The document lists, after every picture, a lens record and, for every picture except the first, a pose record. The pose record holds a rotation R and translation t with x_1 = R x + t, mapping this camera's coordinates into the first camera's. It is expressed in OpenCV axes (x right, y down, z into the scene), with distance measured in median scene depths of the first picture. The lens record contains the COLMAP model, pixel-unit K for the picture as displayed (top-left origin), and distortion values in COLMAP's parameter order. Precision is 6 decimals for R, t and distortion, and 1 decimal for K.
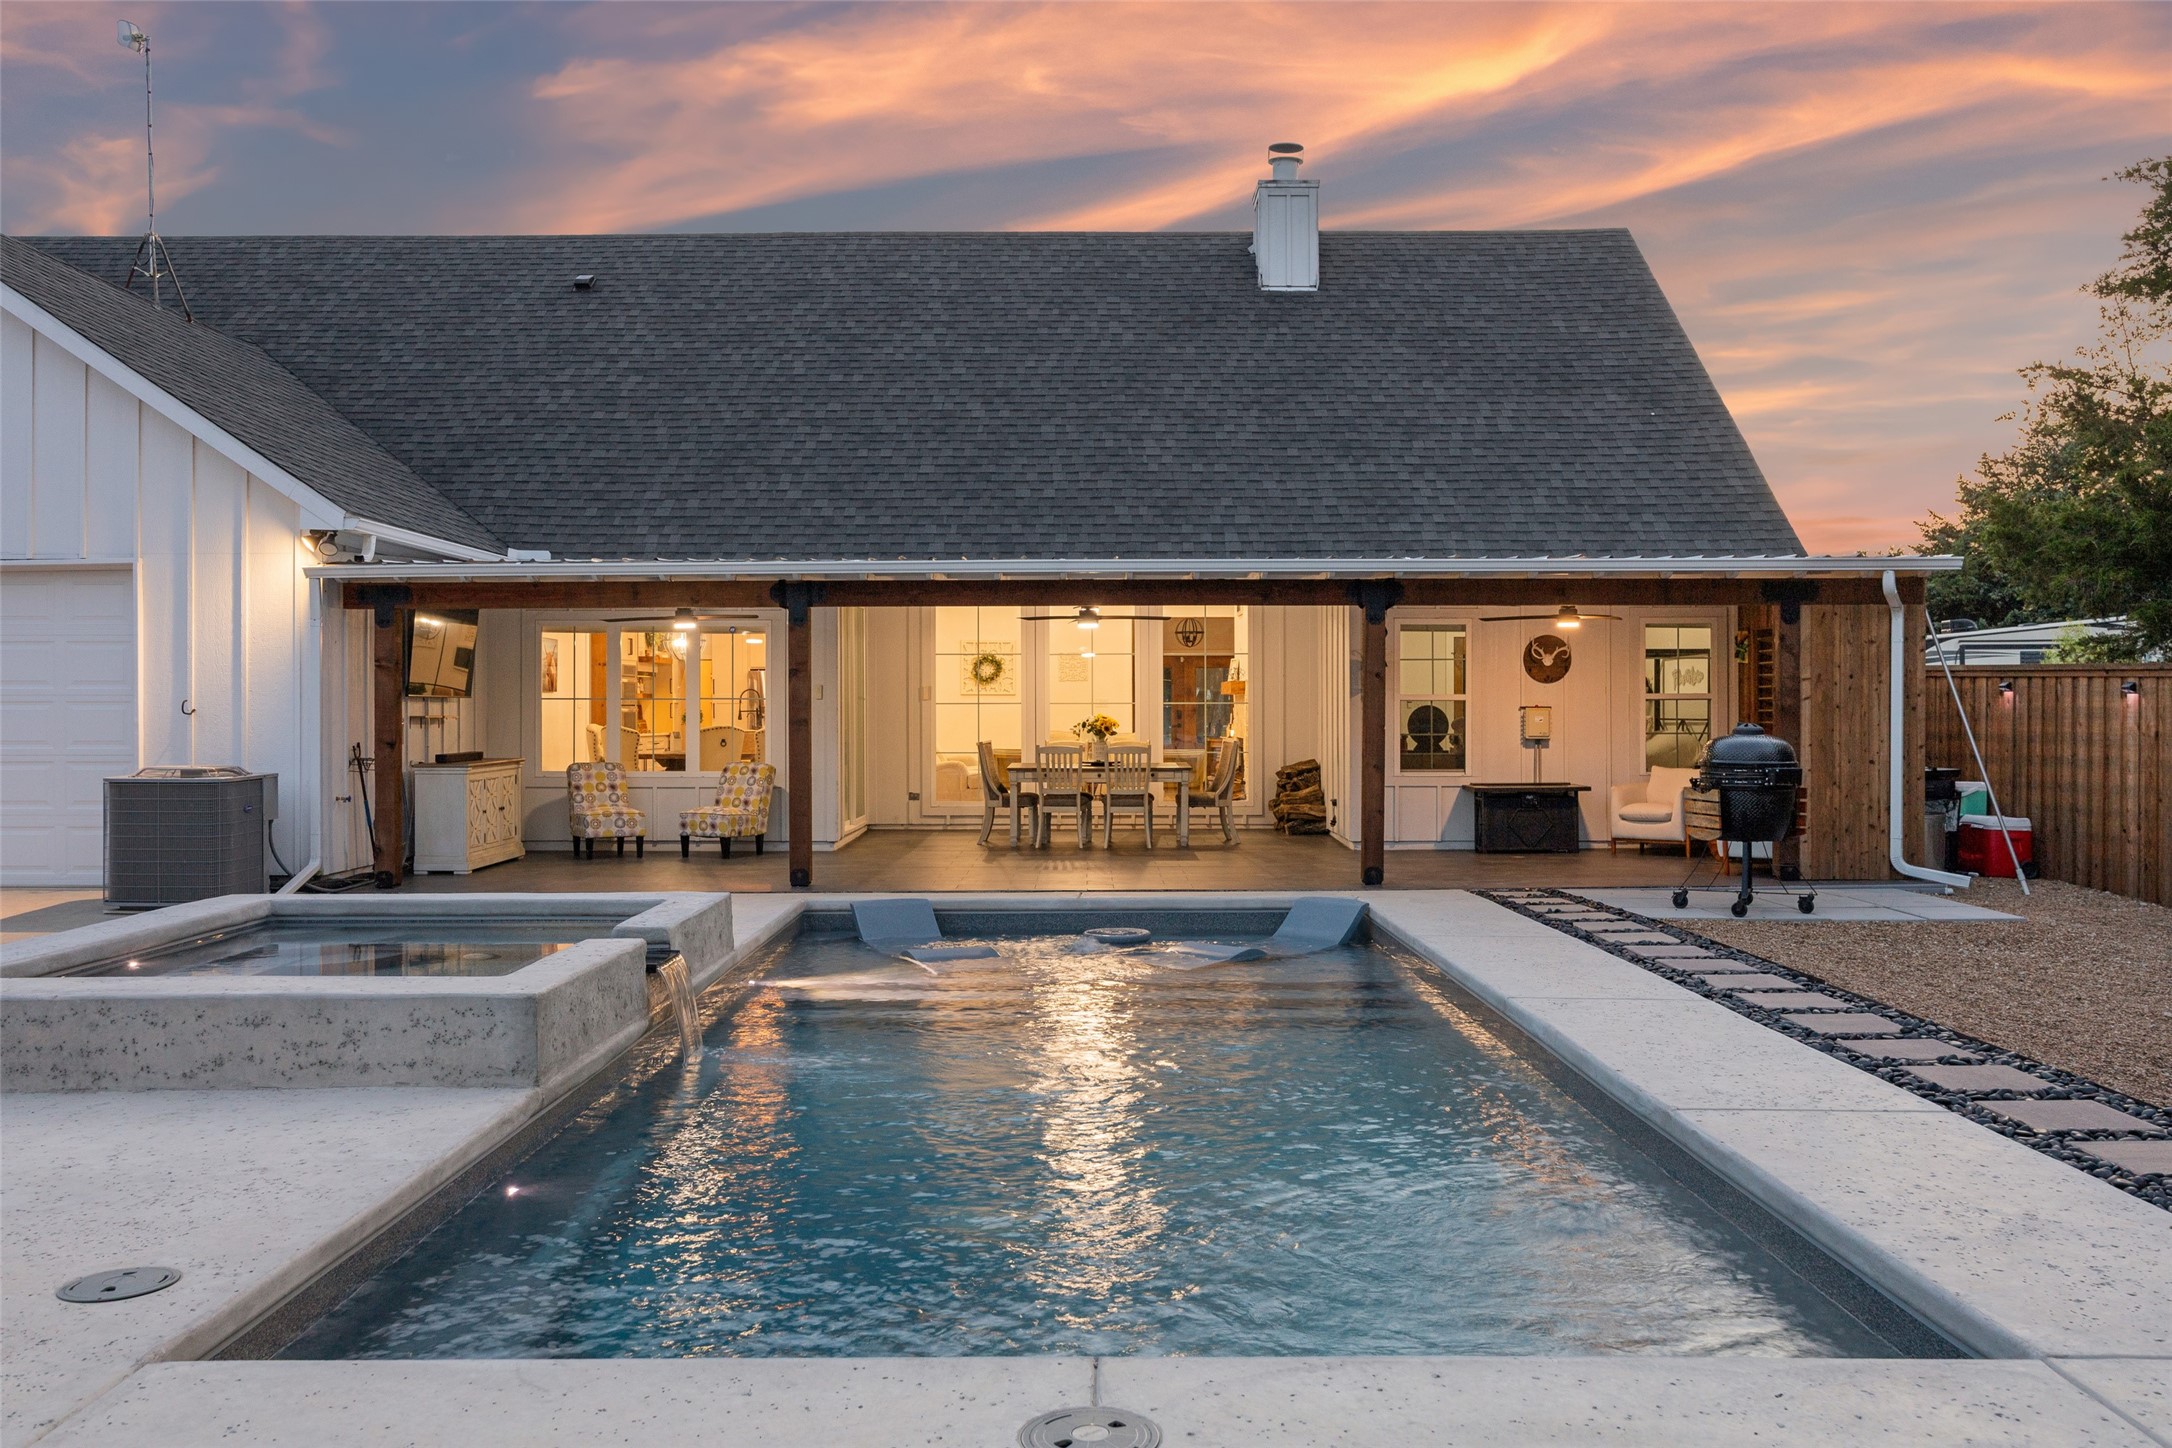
lens RADIAL K [[1750.2, 0, 1086.0], [0, 1750.2, 724.0], [0, 0, 1]] dist [-0.004739, -0.000337]
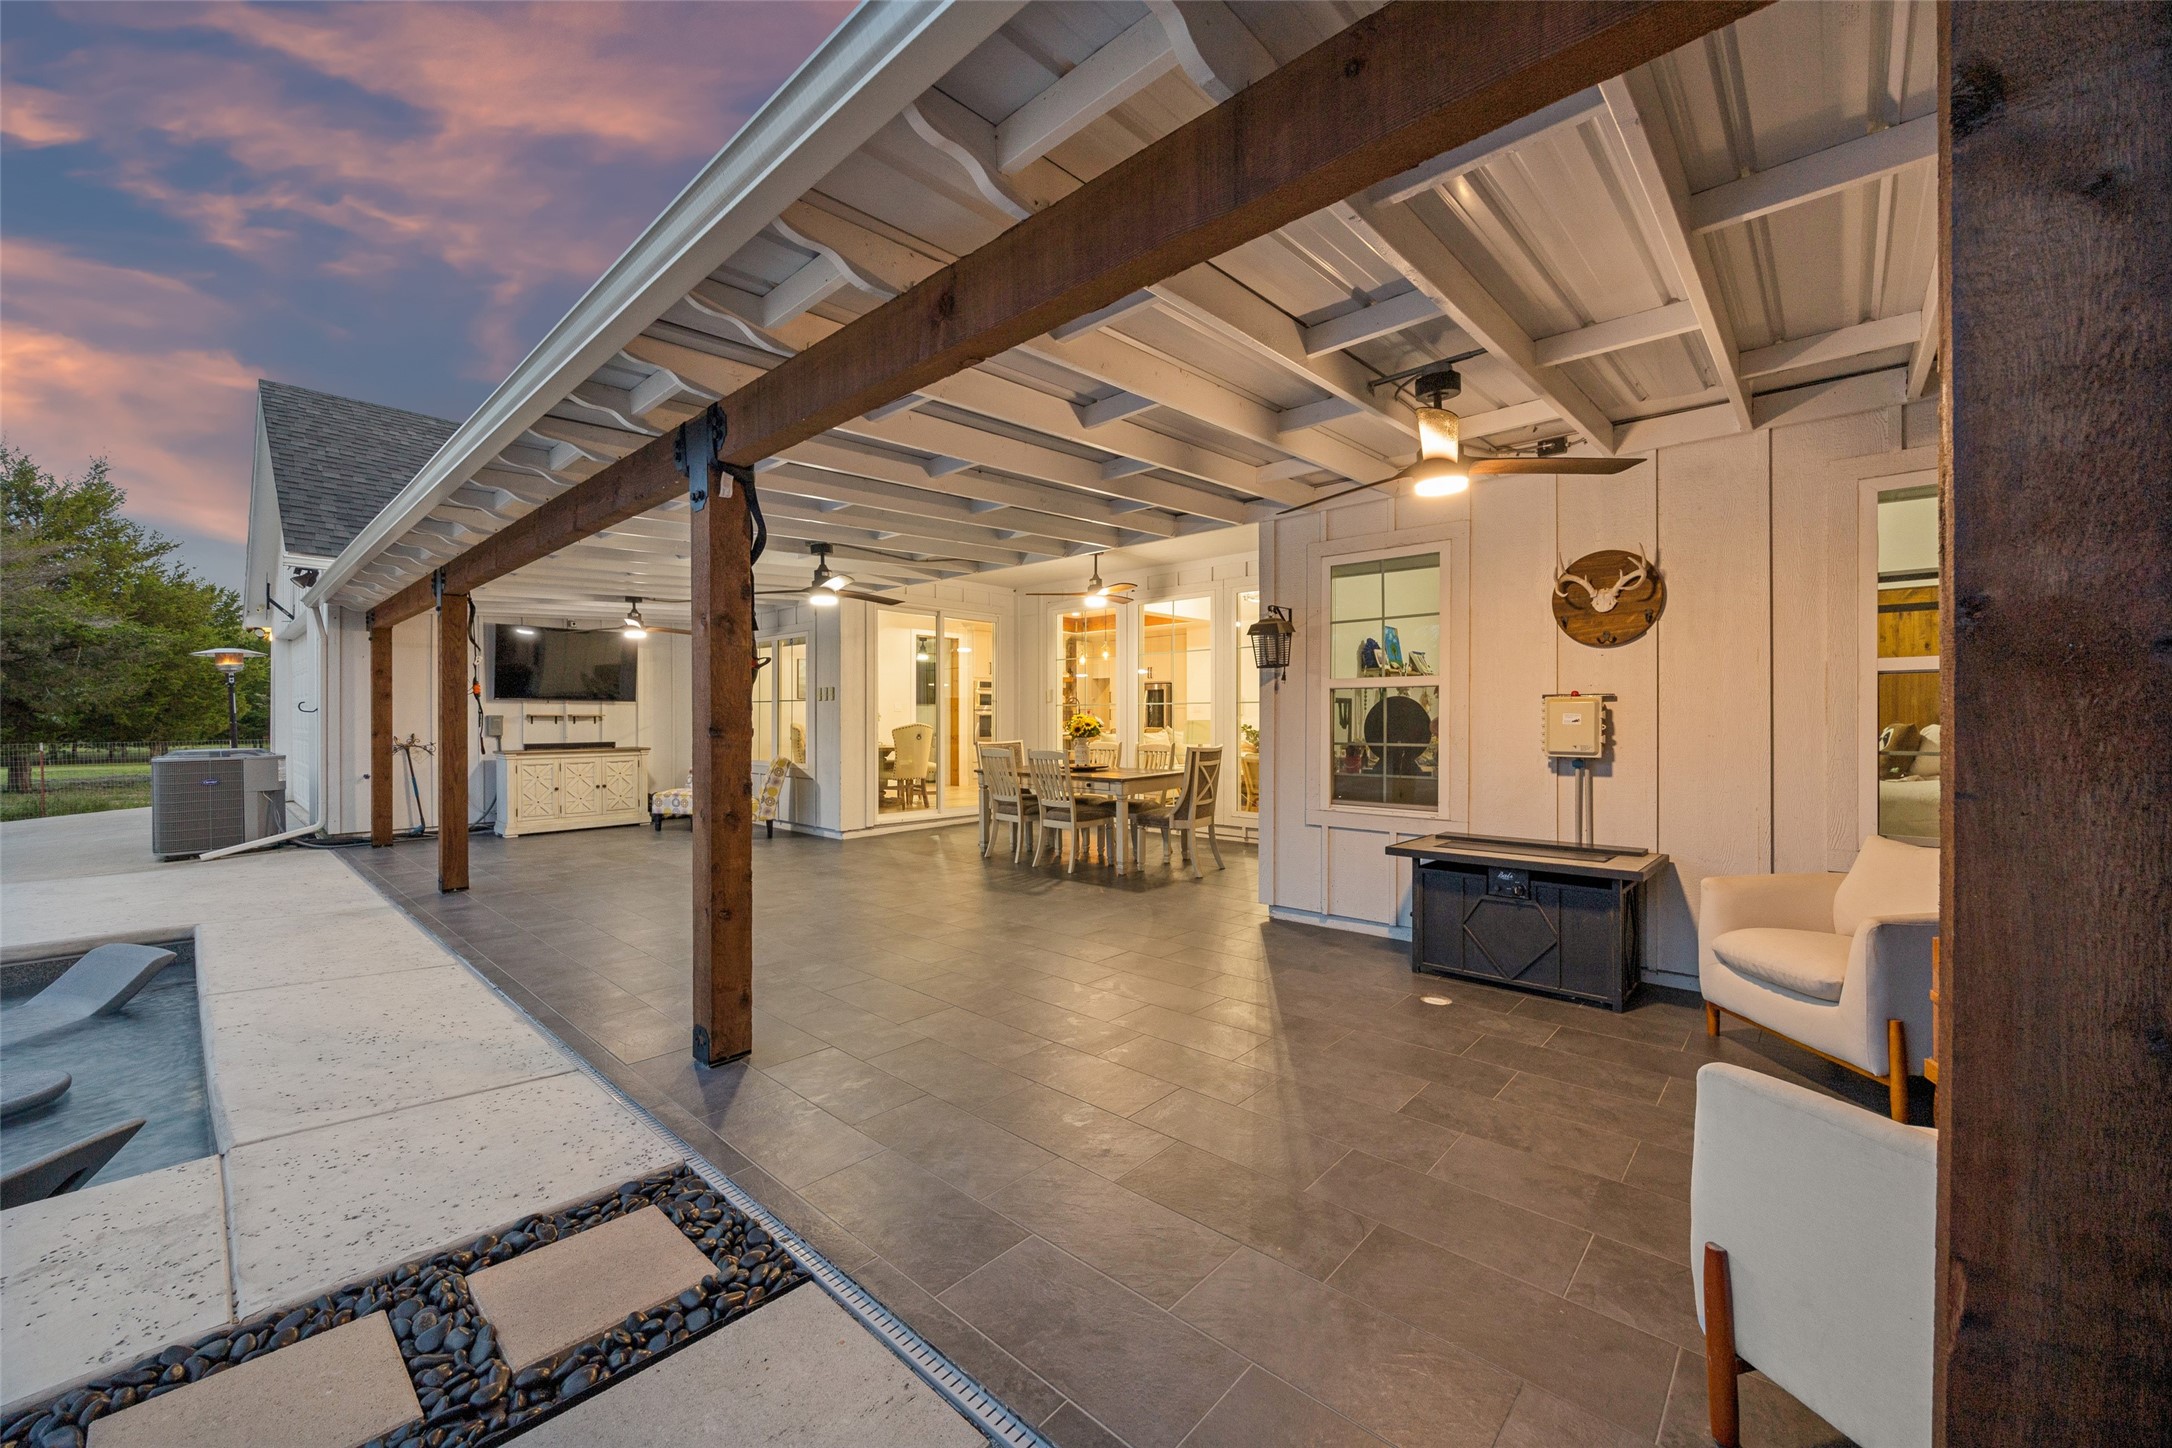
lens RADIAL K [[833.5, 0, 1086.0], [0, 833.5, 724.0], [0, 0, 1]] dist [-0.019011, -0.000079]
pose [[0.742492, 0.005038, -0.669836, 0.313004], [-0.007333, 0.999973, -0.000607, -0.000042], [0.669815, 0.005363, 0.742509, 0.726925]]
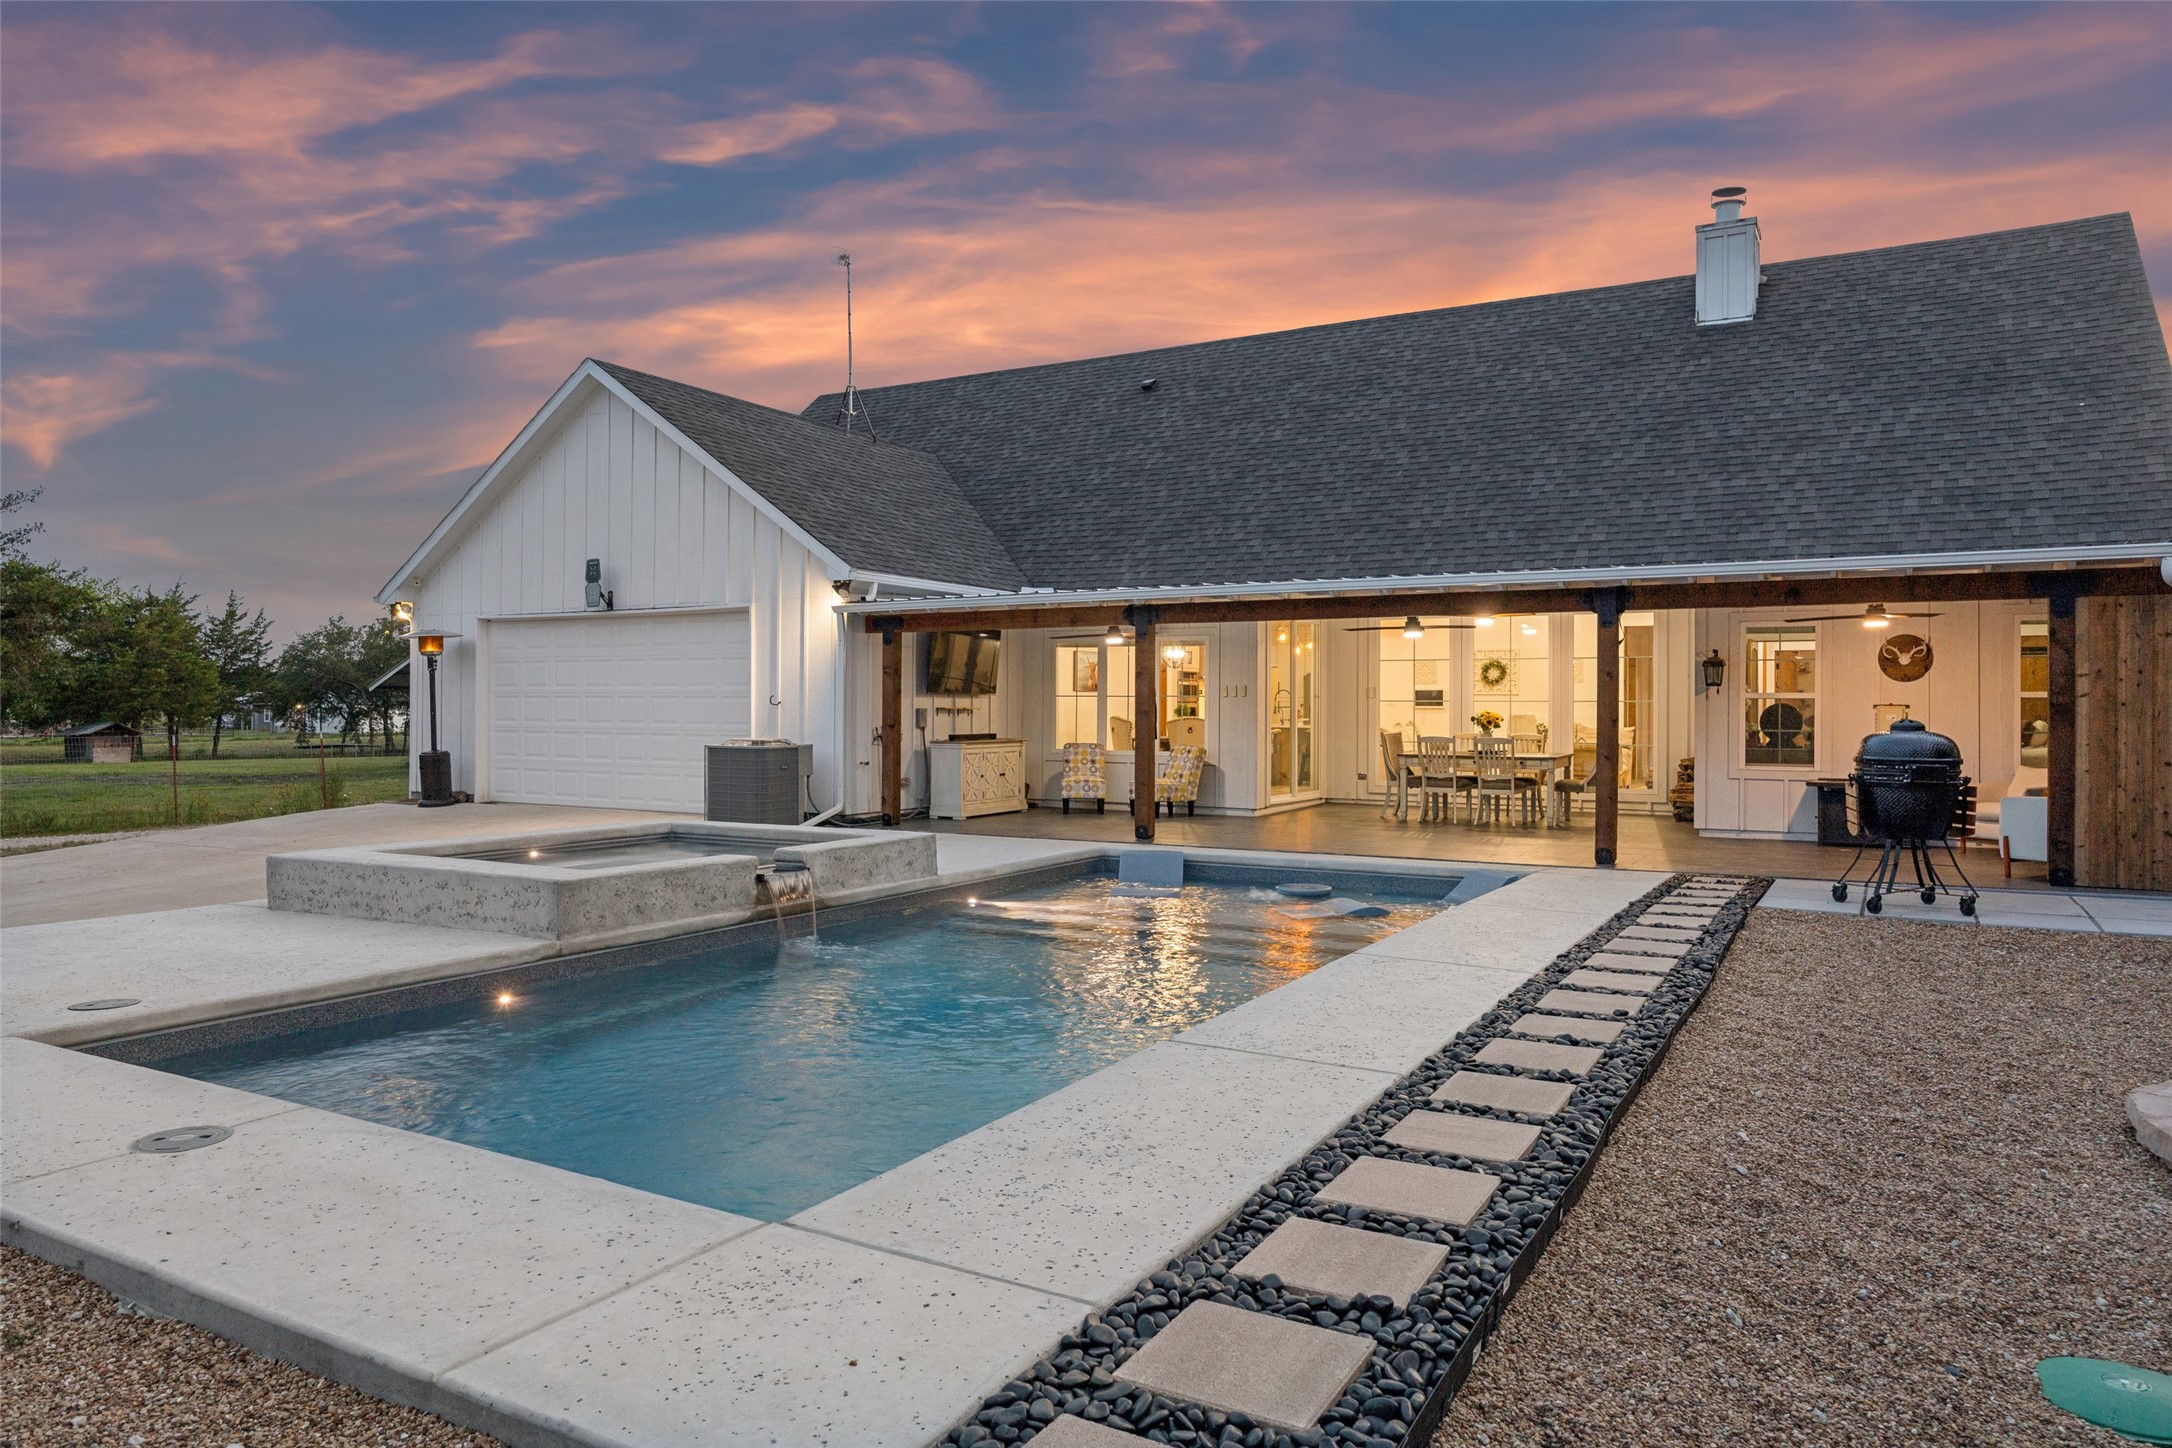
lens RADIAL K [[1407.1, 0, 1086.0], [0, 1407.1, 724.0], [0, 0, 1]] dist [-0.004368, 0.002246]
pose [[0.869517, 0.010735, -0.493787, 0.254278], [-0.009817, 0.999942, 0.004452, 0.002281], [0.493806, 0.000976, 0.869571, 0.054138]]
